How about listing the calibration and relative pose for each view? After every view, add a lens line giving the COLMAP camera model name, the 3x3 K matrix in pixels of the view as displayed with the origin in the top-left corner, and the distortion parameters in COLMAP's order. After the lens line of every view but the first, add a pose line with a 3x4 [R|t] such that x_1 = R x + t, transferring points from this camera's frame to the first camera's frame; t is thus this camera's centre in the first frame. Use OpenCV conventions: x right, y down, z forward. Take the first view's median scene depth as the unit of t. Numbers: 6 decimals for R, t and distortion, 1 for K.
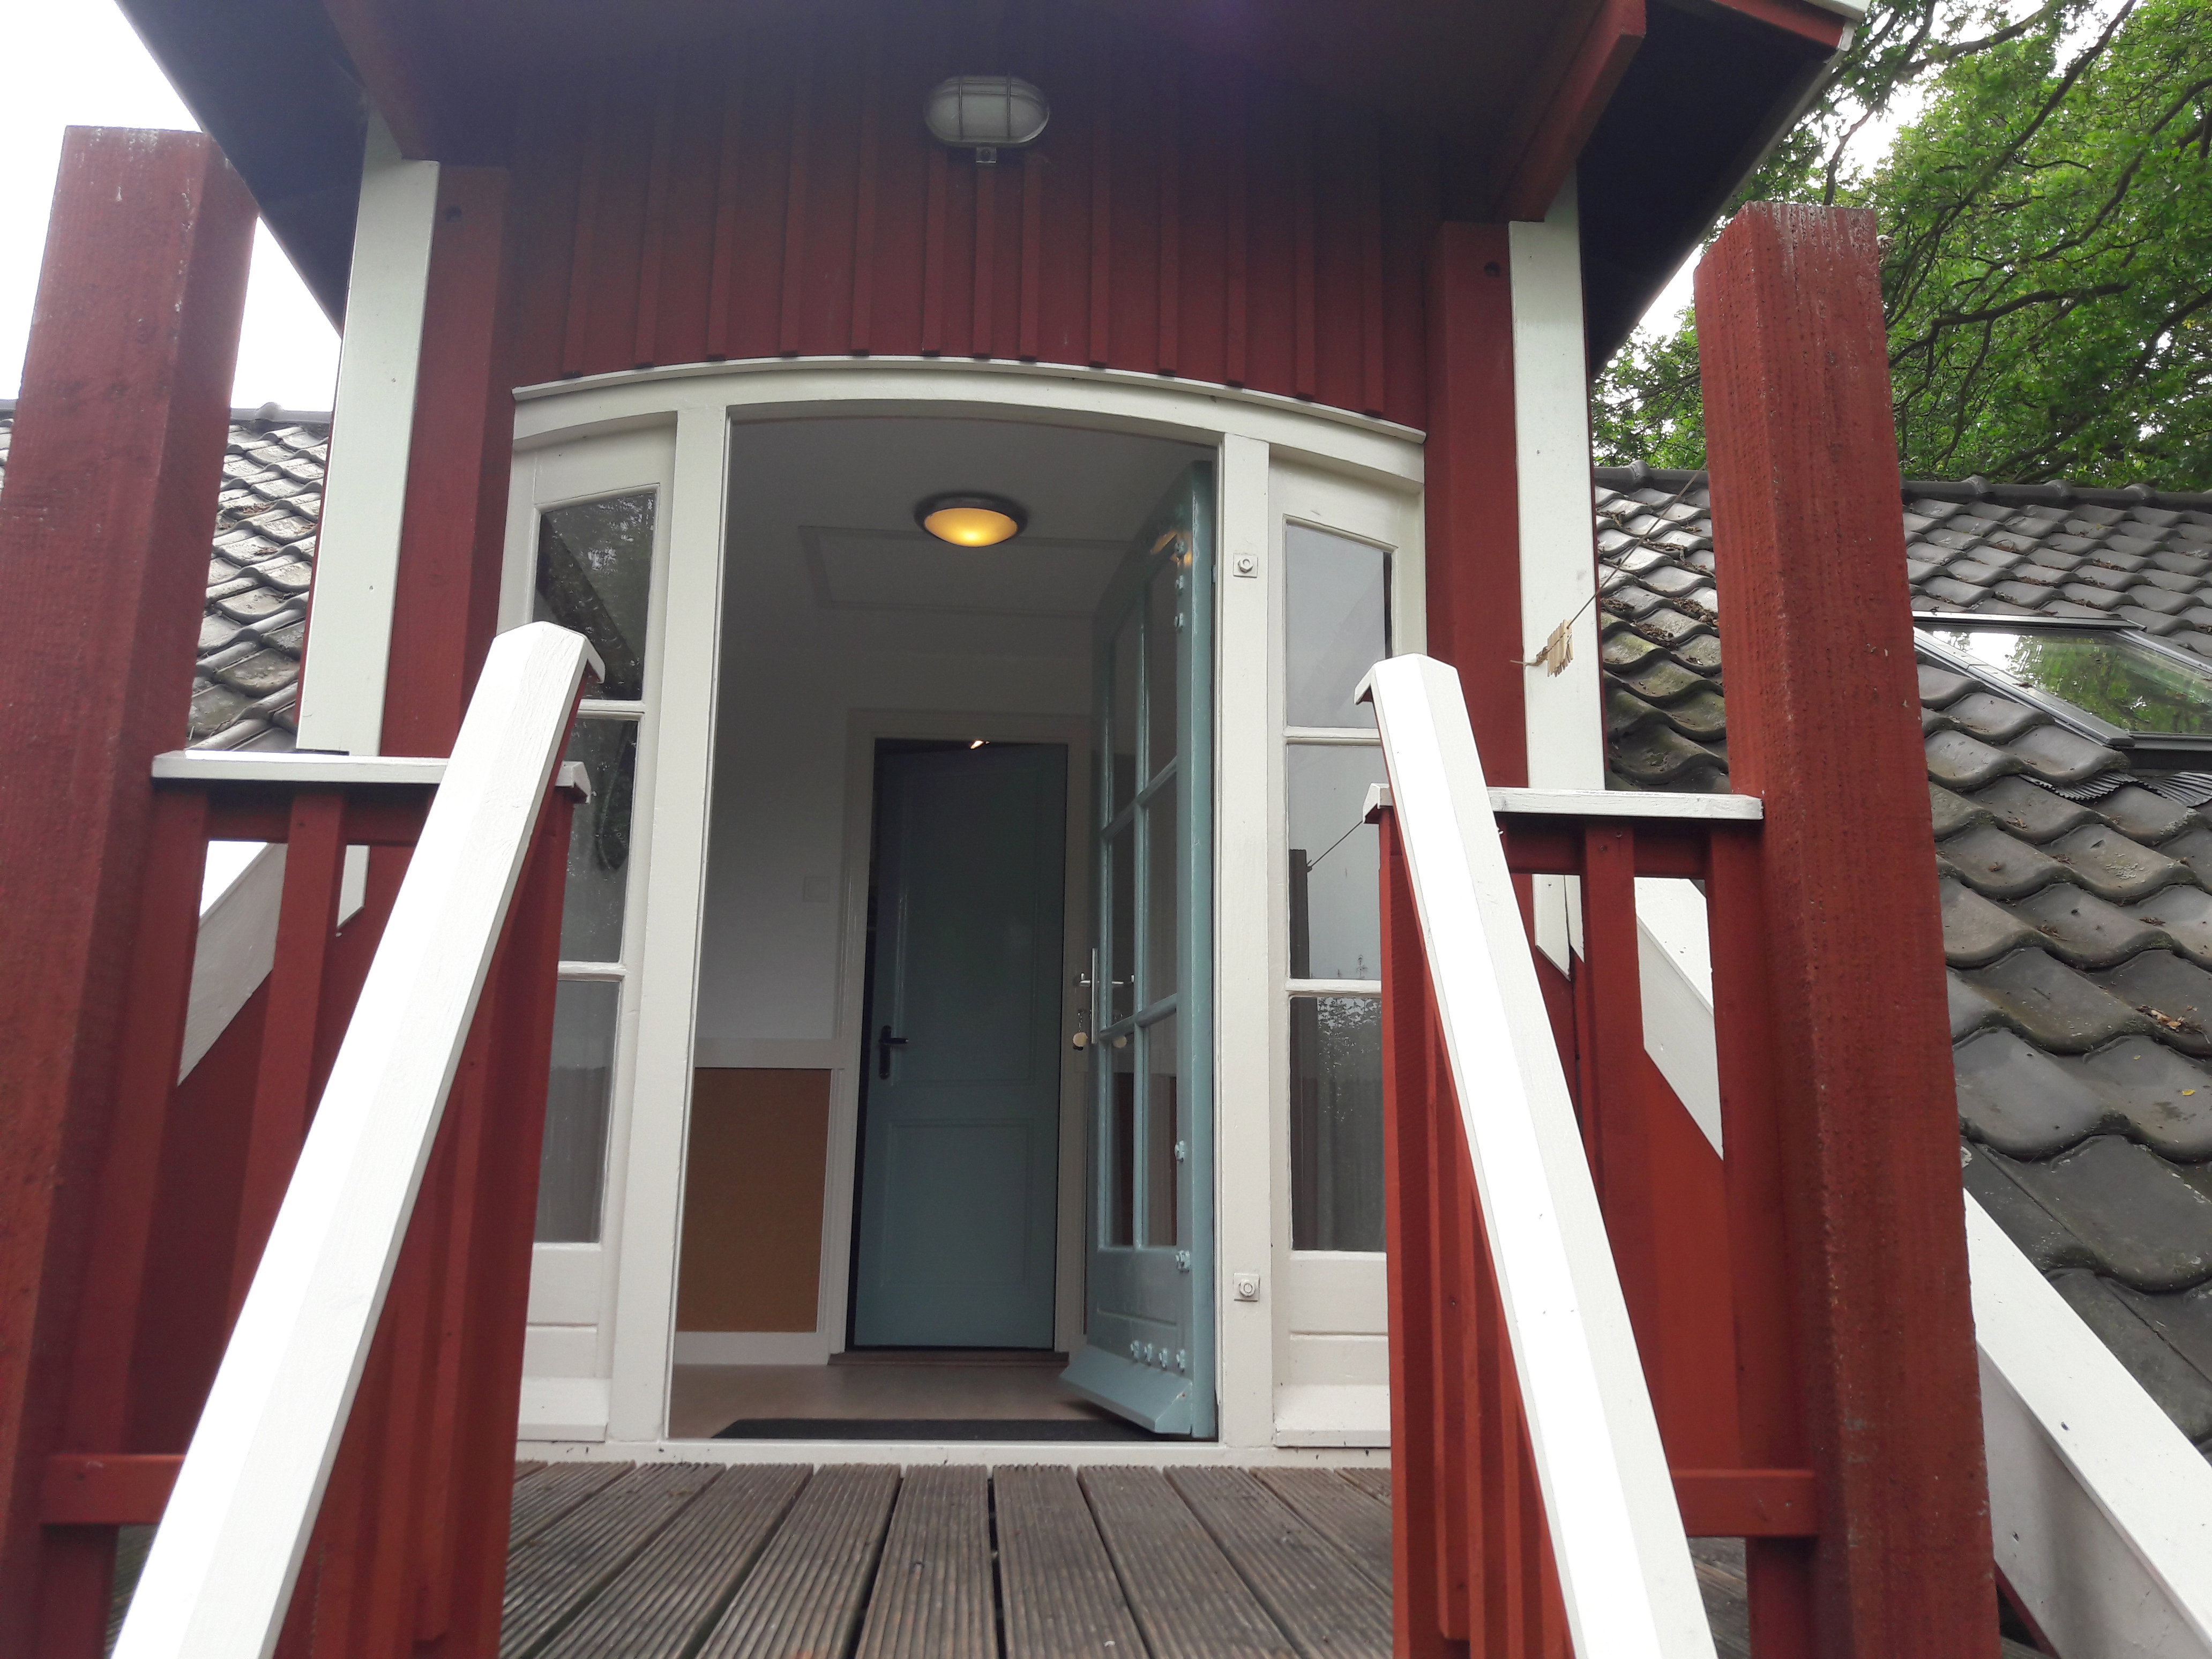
lens RADIAL K [[1723.4, 0, 1106.0], [0, 1723.4, 829.5], [0, 0, 1]] dist [0.012188, 0.008376]
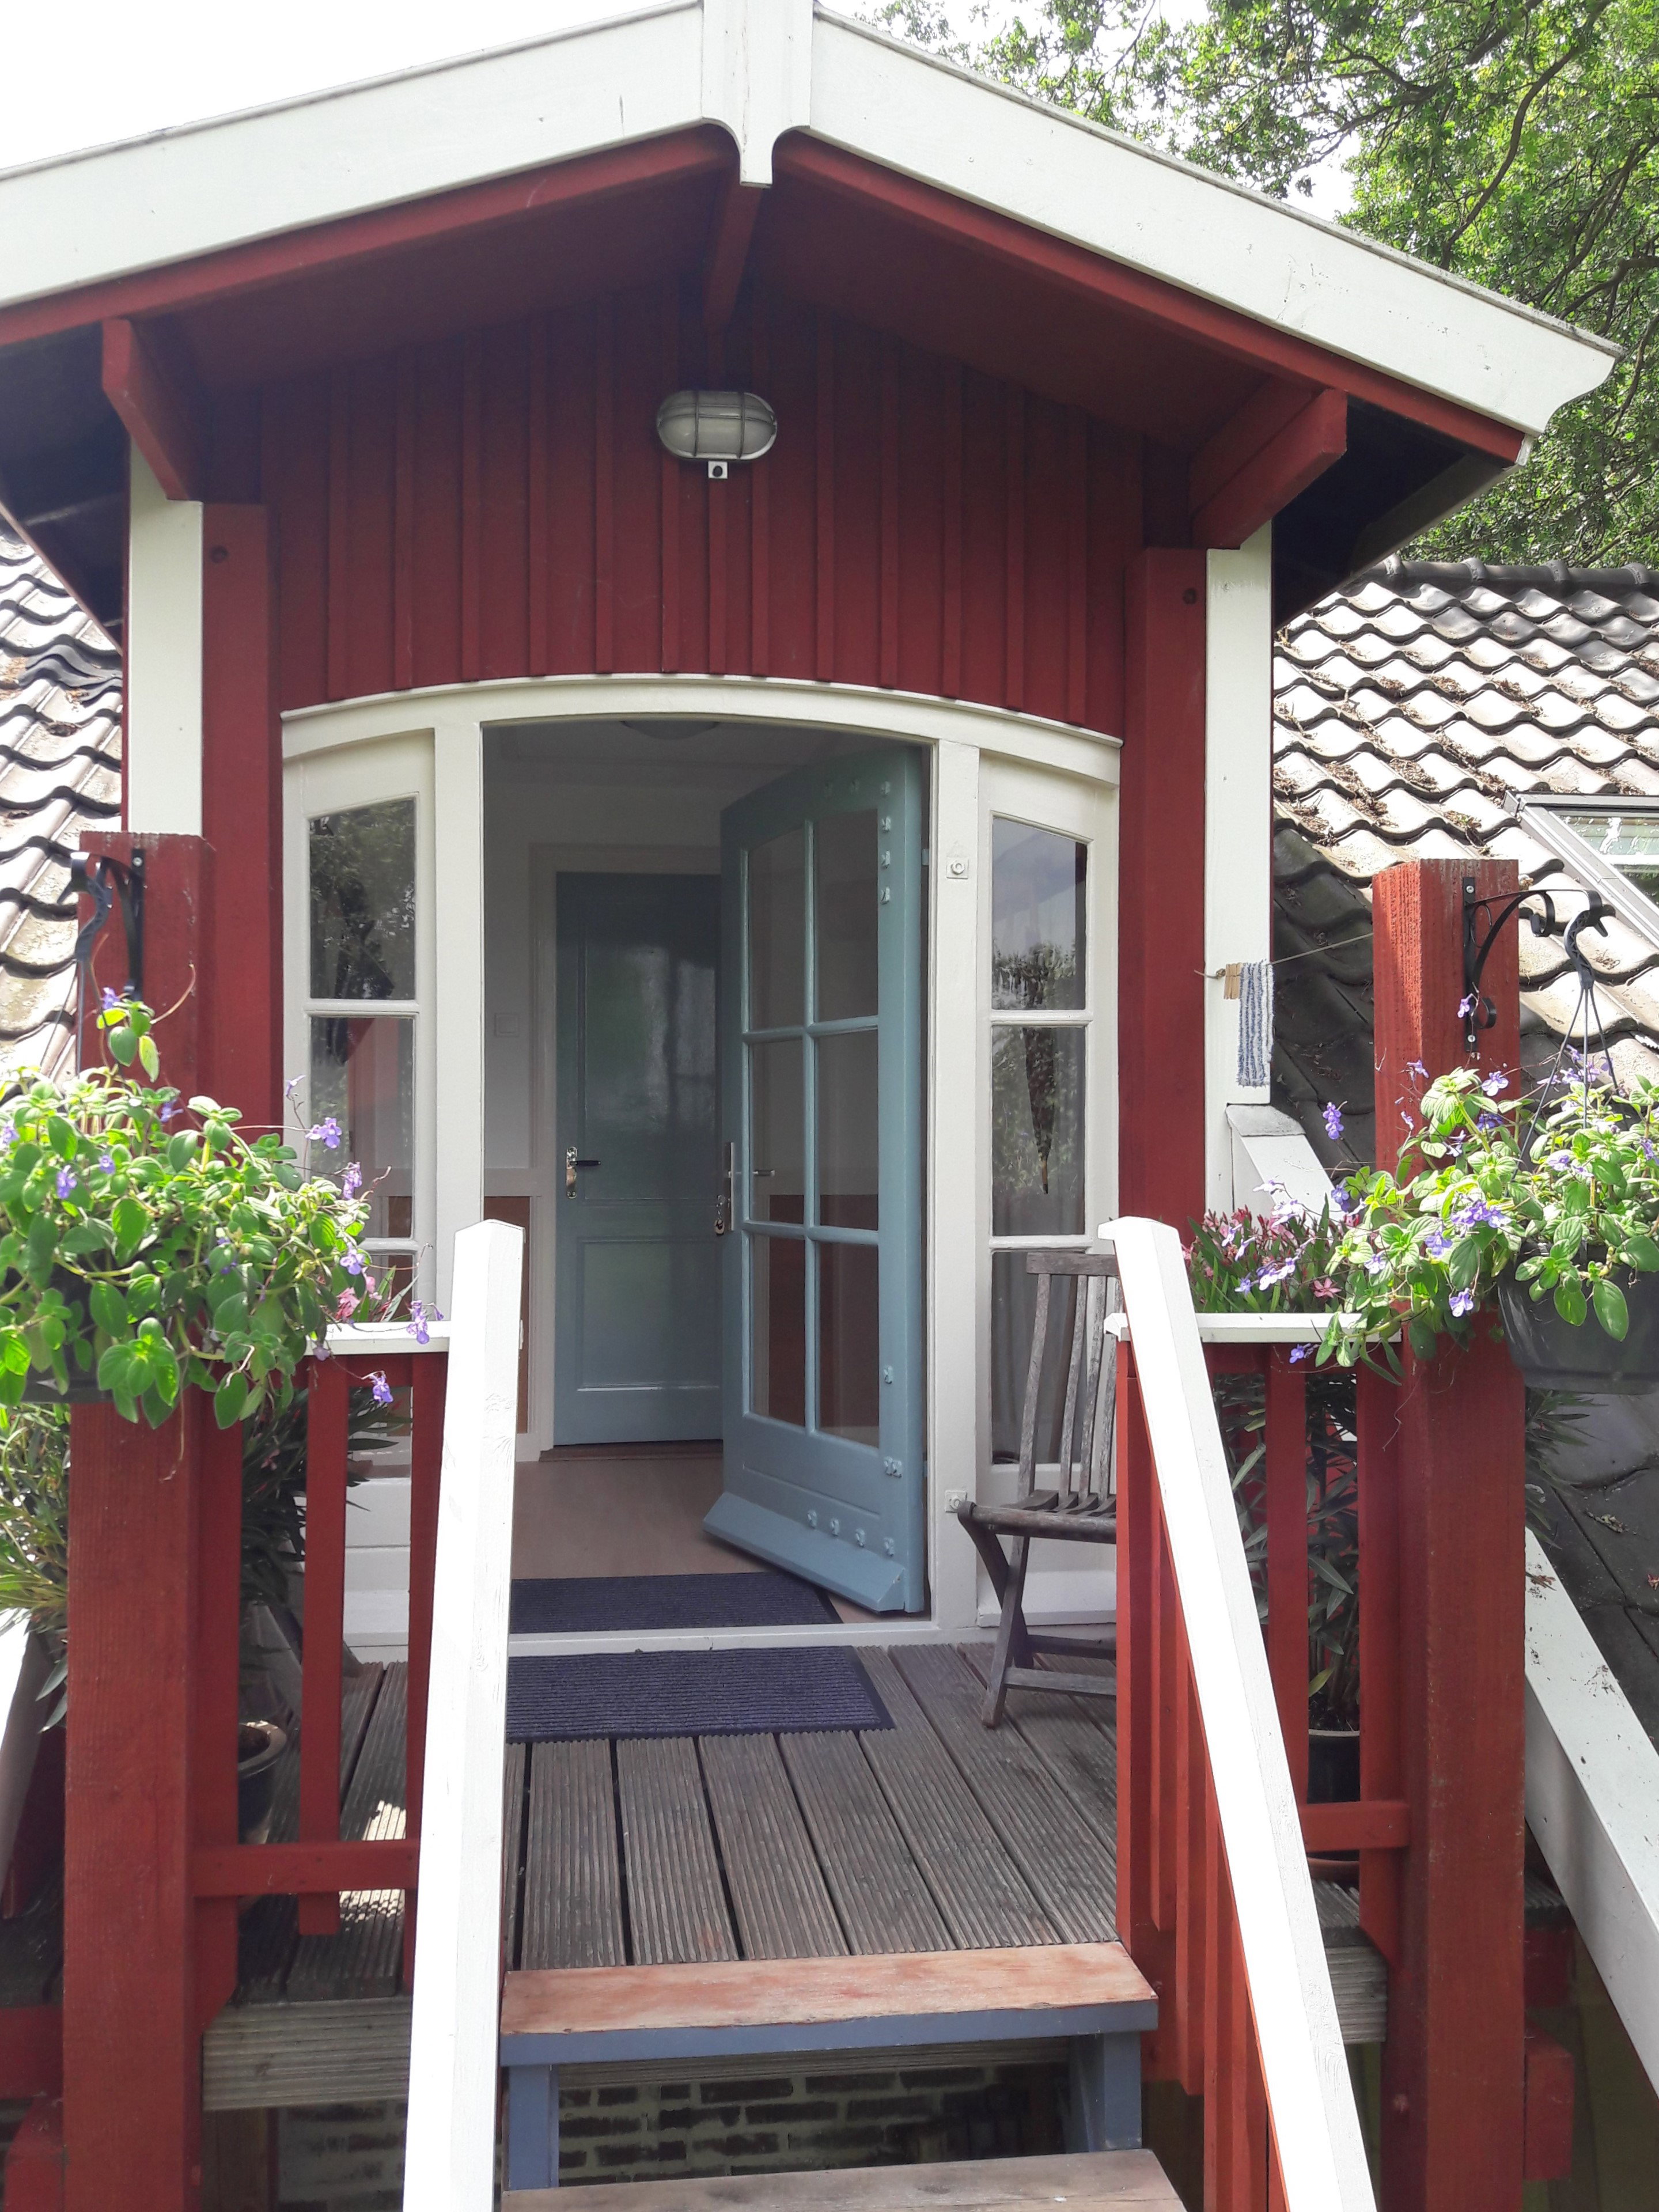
lens RADIAL K [[1838.8, 0, 801.8], [0, 1838.8, 1080.2], [0, 0, 1]] dist [0.037458, -0.008831]
pose [[0.998540, -0.010849, 0.052925, -0.083676], [0.000117, 0.980064, 0.198682, -0.256231], [-0.054025, -0.198385, 0.978634, -0.178465]]
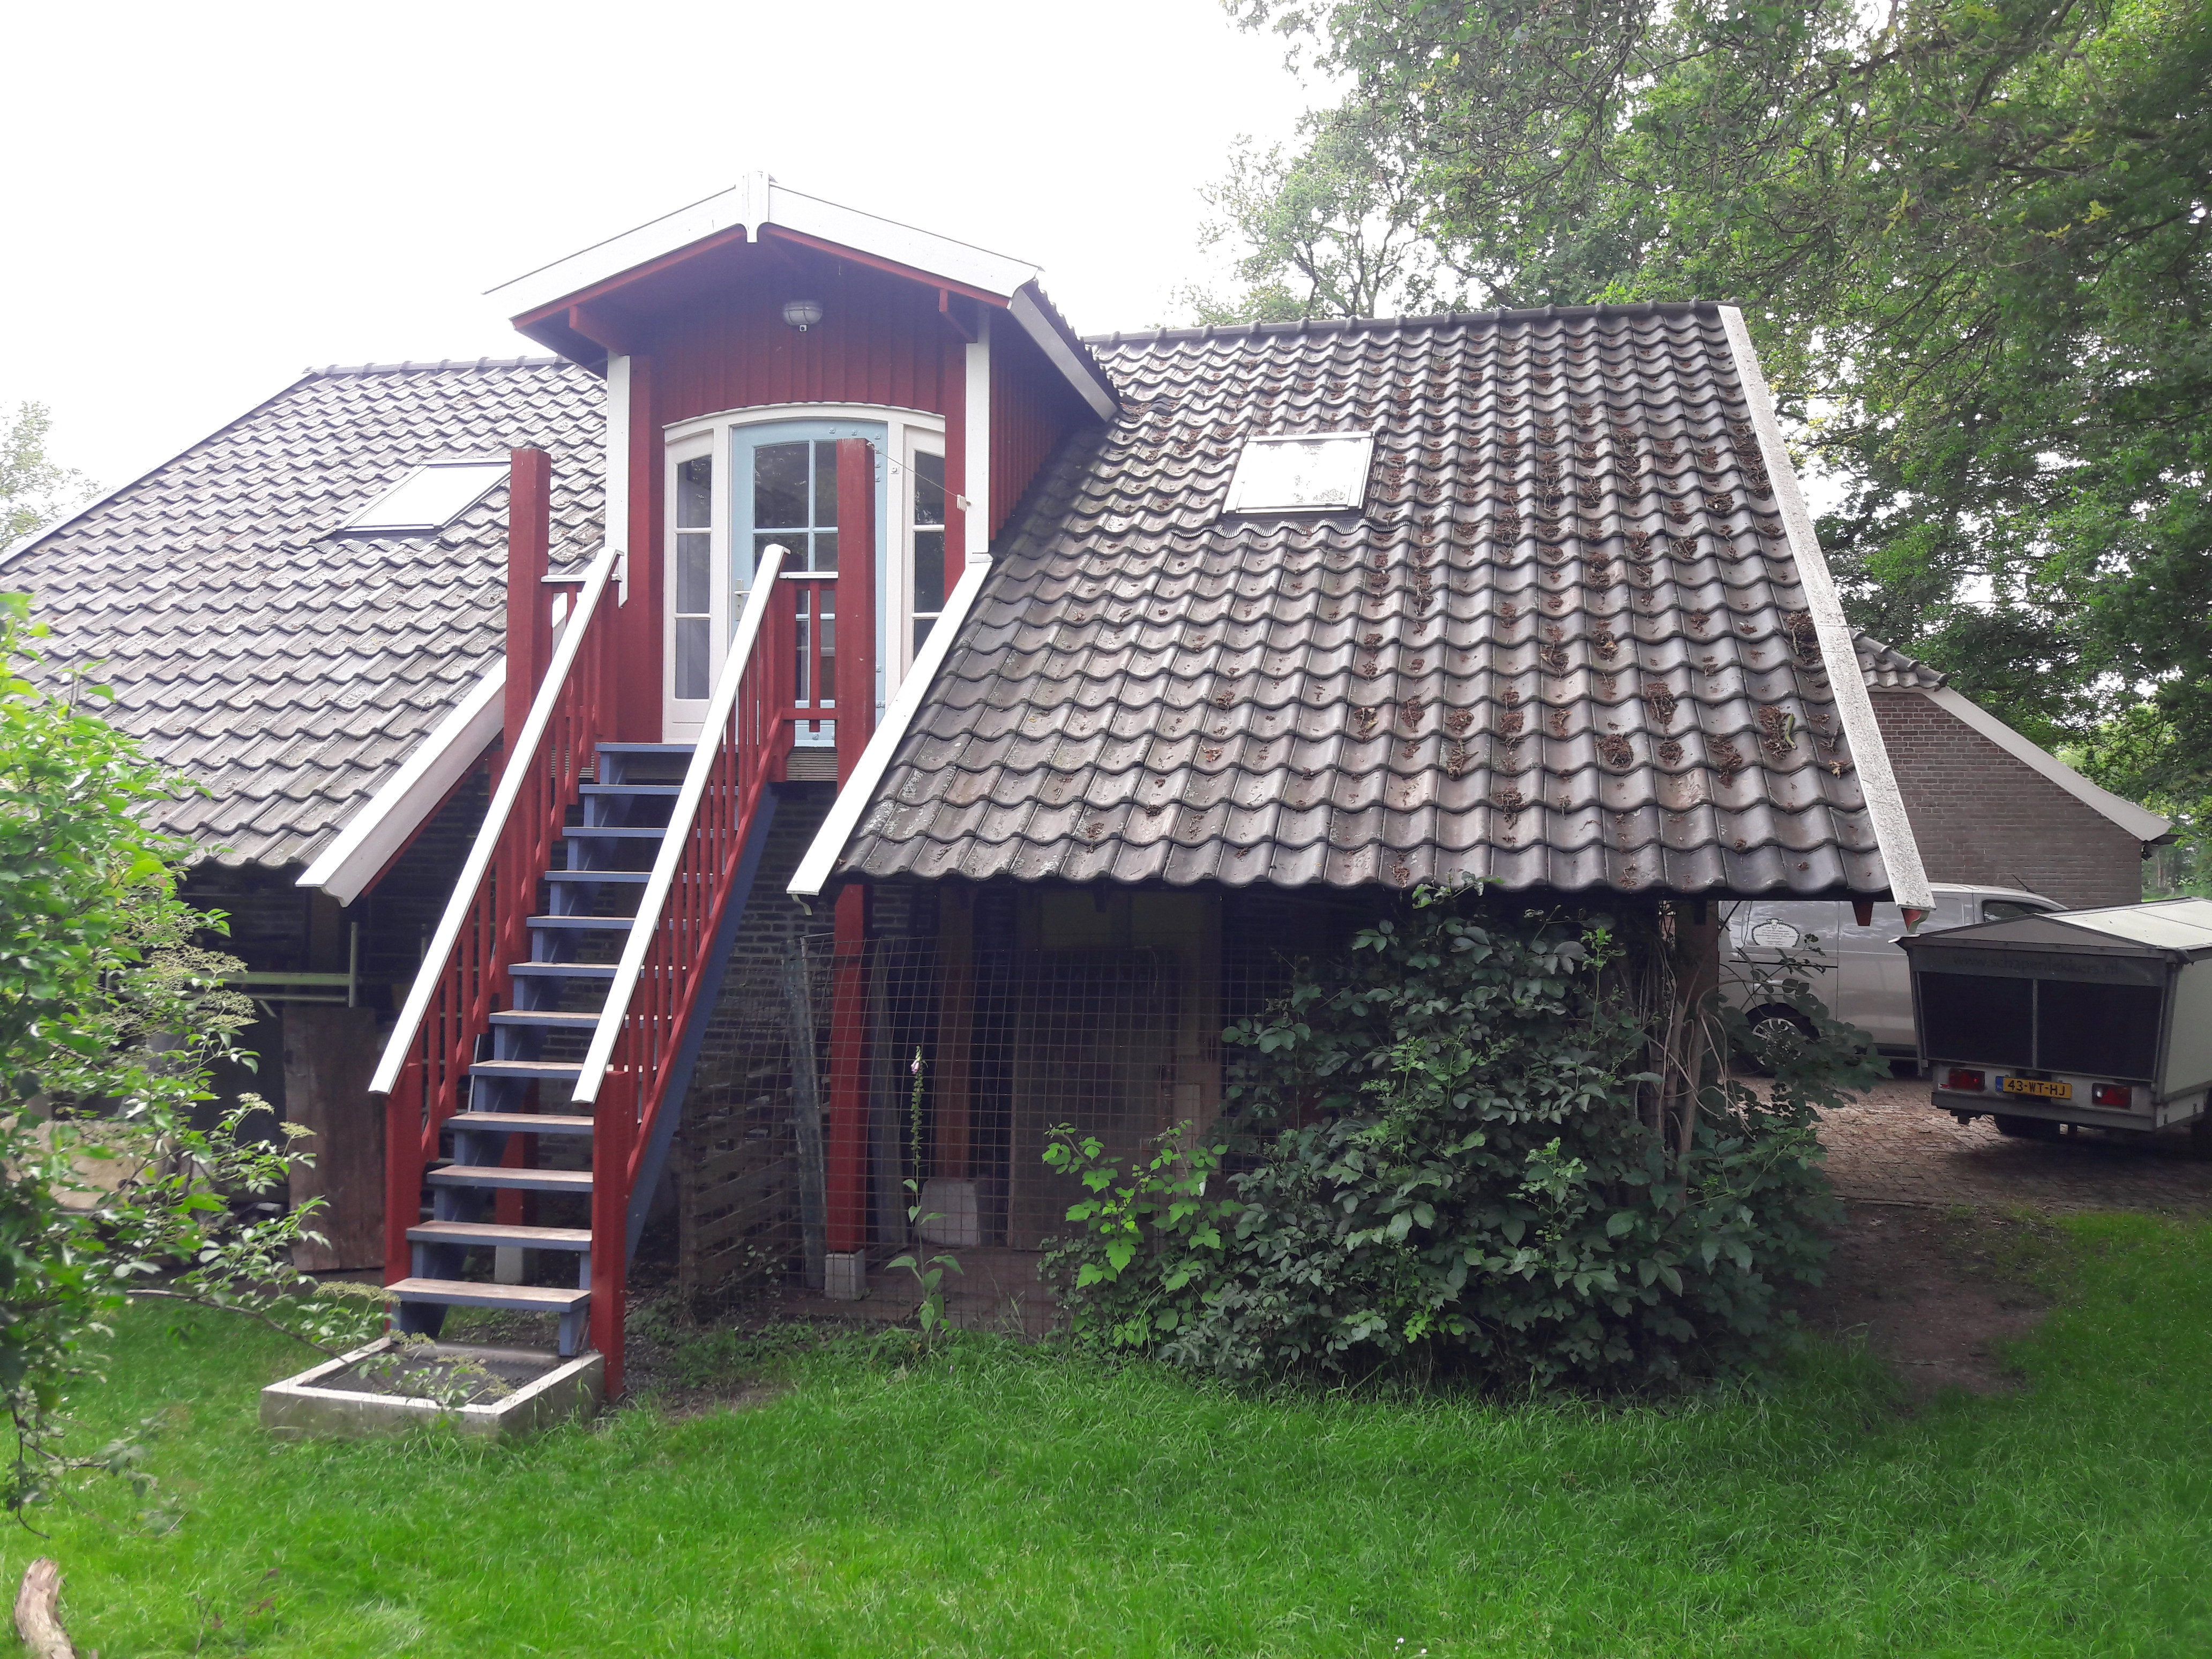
lens RADIAL K [[1723.4, 0, 1106.0], [0, 1723.4, 829.5], [0, 0, 1]] dist [0.012188, 0.008376]
pose [[0.955735, 0.010745, -0.294033, 1.285642], [0.050324, 0.978638, 0.199335, -0.123705], [0.289894, -0.205308, 0.934778, -1.734714]]
